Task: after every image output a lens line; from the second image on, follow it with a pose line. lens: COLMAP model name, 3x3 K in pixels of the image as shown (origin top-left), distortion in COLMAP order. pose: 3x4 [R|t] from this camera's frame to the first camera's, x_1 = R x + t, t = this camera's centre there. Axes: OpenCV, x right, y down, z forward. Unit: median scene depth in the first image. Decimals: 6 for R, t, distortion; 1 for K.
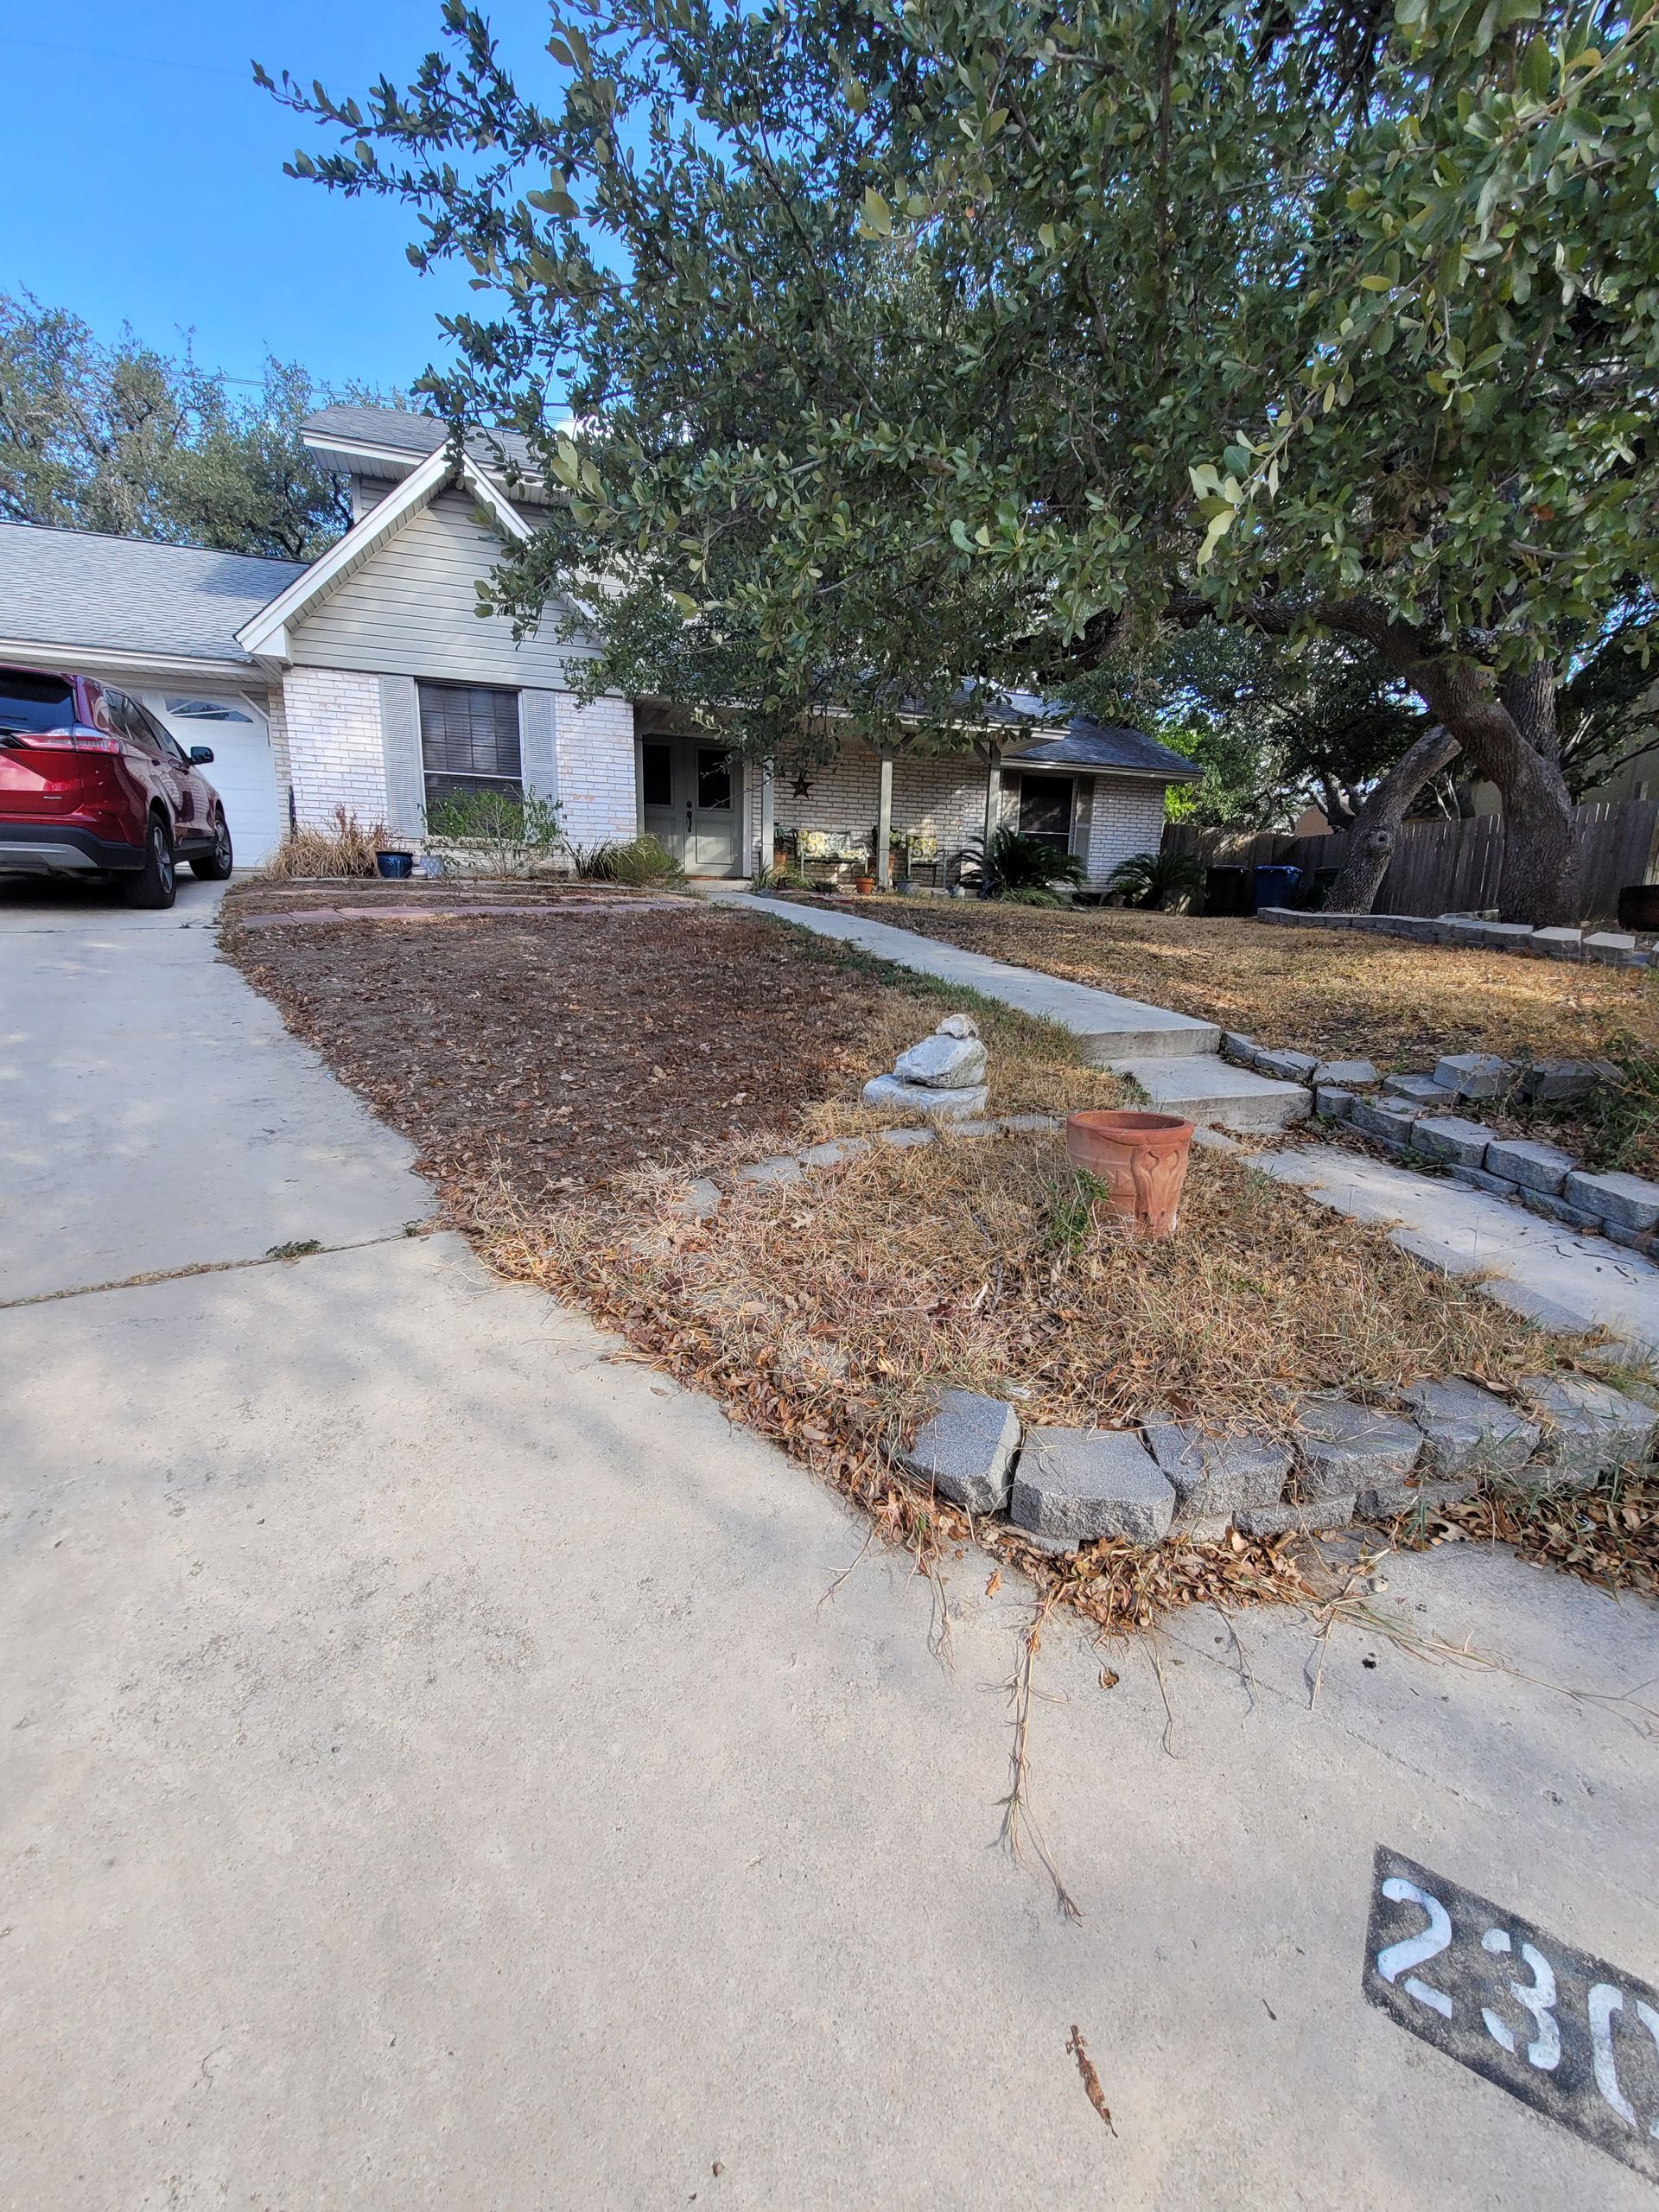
lens RADIAL K [[903.4, 0, 830.9], [0, 903.4, 1118.1], [0, 0, 1]] dist [0.000891, -0.003560]
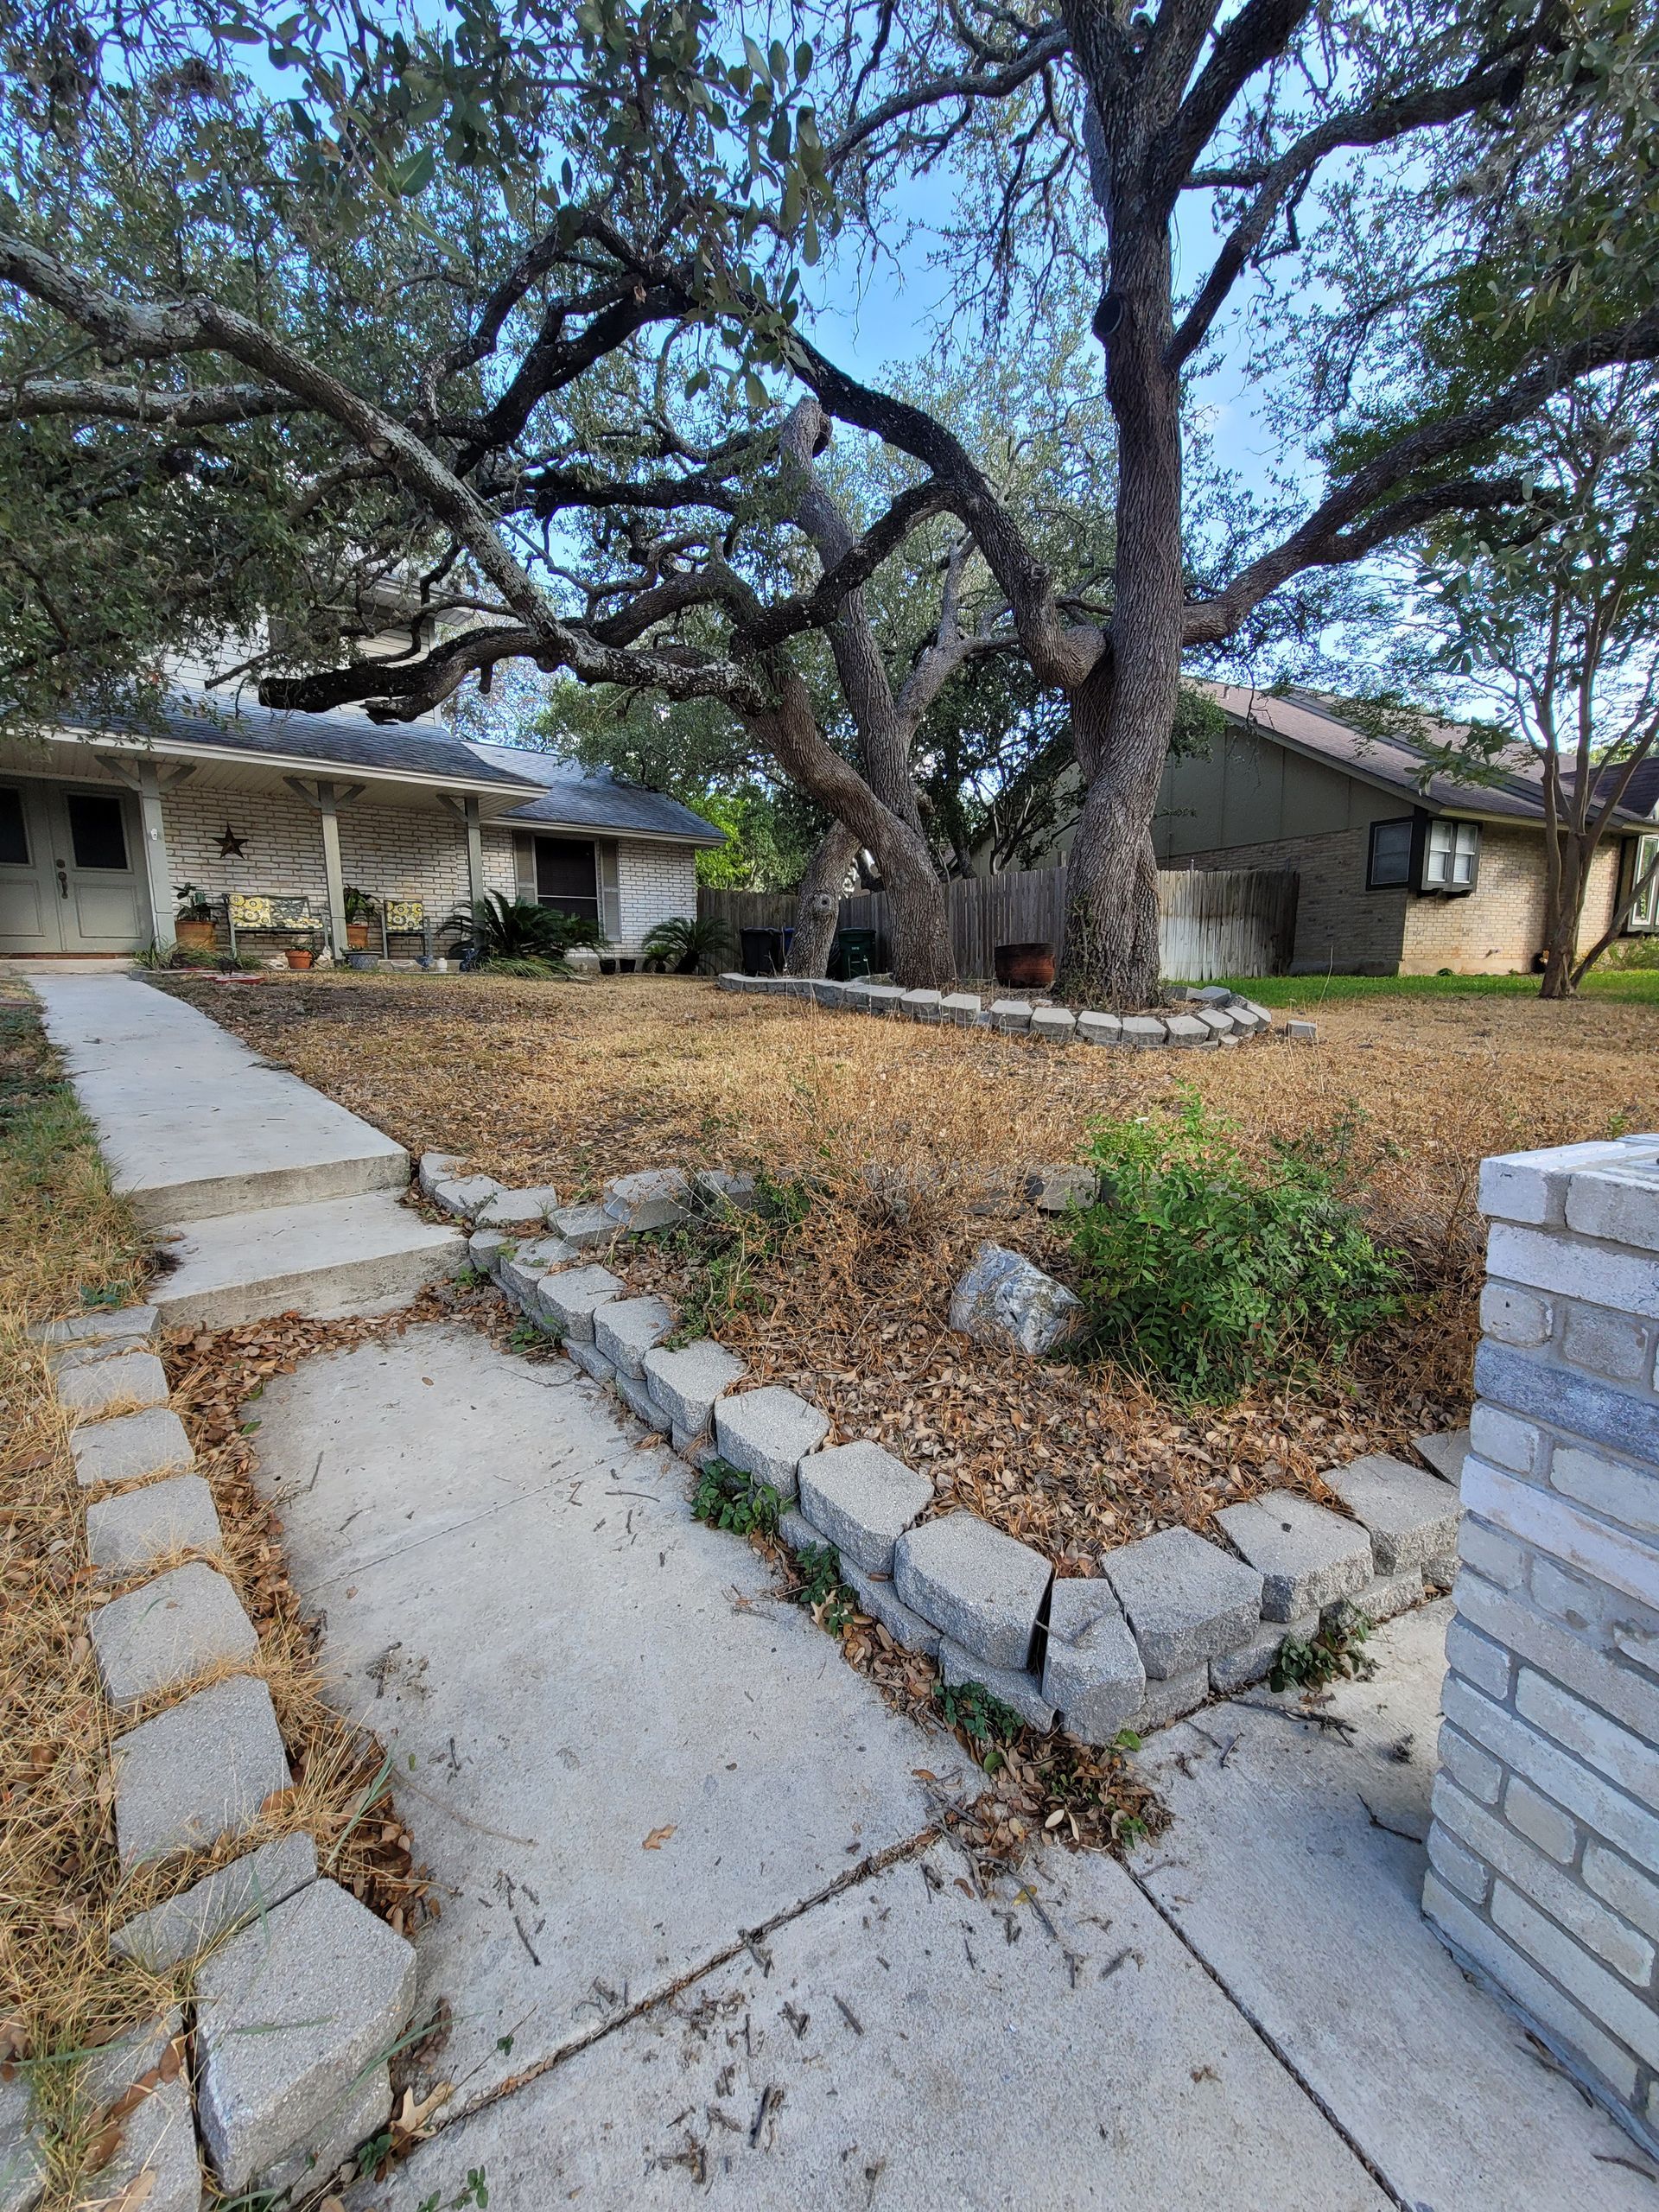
lens RADIAL K [[903.4, 0, 830.9], [0, 903.4, 1118.1], [0, 0, 1]] dist [0.000891, -0.003560]
pose [[0.929982, -0.090433, 0.356308, 0.237143], [0.113818, 0.992474, -0.045176, -0.025929], [-0.349541, 0.082567, 0.933276, 0.083283]]
